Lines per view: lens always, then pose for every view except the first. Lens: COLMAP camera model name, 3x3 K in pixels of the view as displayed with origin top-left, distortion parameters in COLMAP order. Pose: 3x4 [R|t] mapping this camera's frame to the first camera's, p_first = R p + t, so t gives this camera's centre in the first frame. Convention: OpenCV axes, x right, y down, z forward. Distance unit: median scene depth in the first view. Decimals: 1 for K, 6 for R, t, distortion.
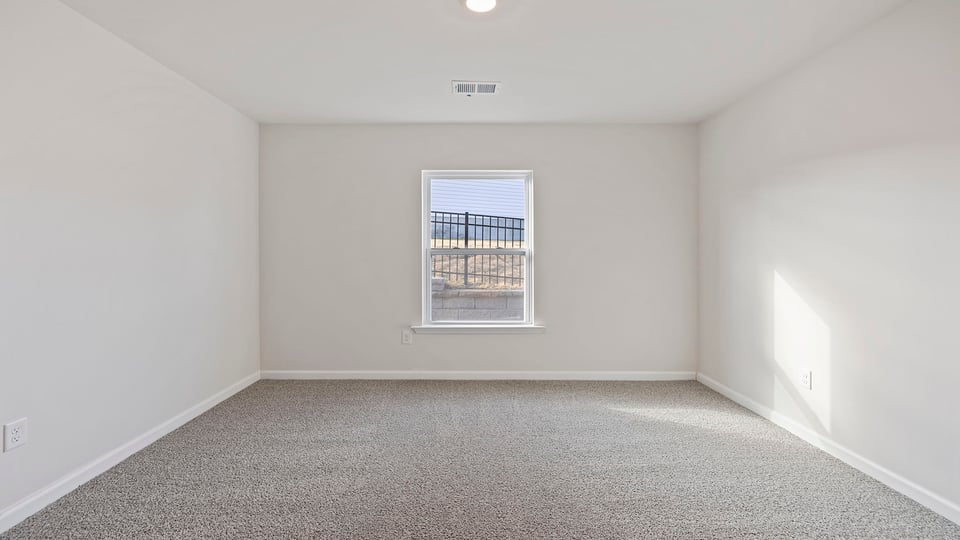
lens RADIAL K [[372.5, 0, 480.0], [0, 372.5, 270.0], [0, 0, 1]] dist [0.000361, -0.000014]
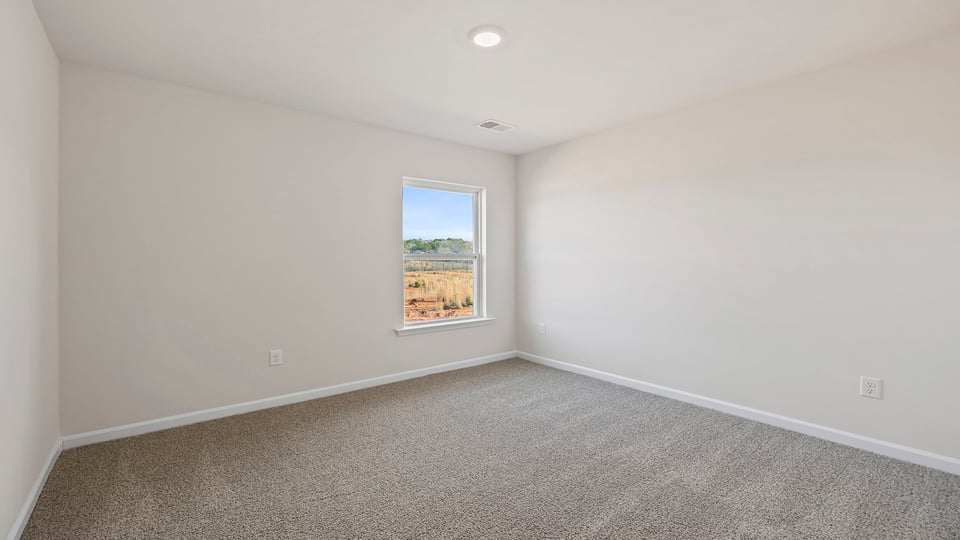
lens RADIAL K [[407.0, 0, 472.8], [0, 407.0, 262.4], [0, 0, 1]] dist [-0.001685, -0.000237]
pose [[0.787905, -0.006276, 0.615765, -0.689578], [0.022309, 0.999583, -0.018358, -0.004940], [-0.615393, 0.028202, 0.787716, -0.001188]]
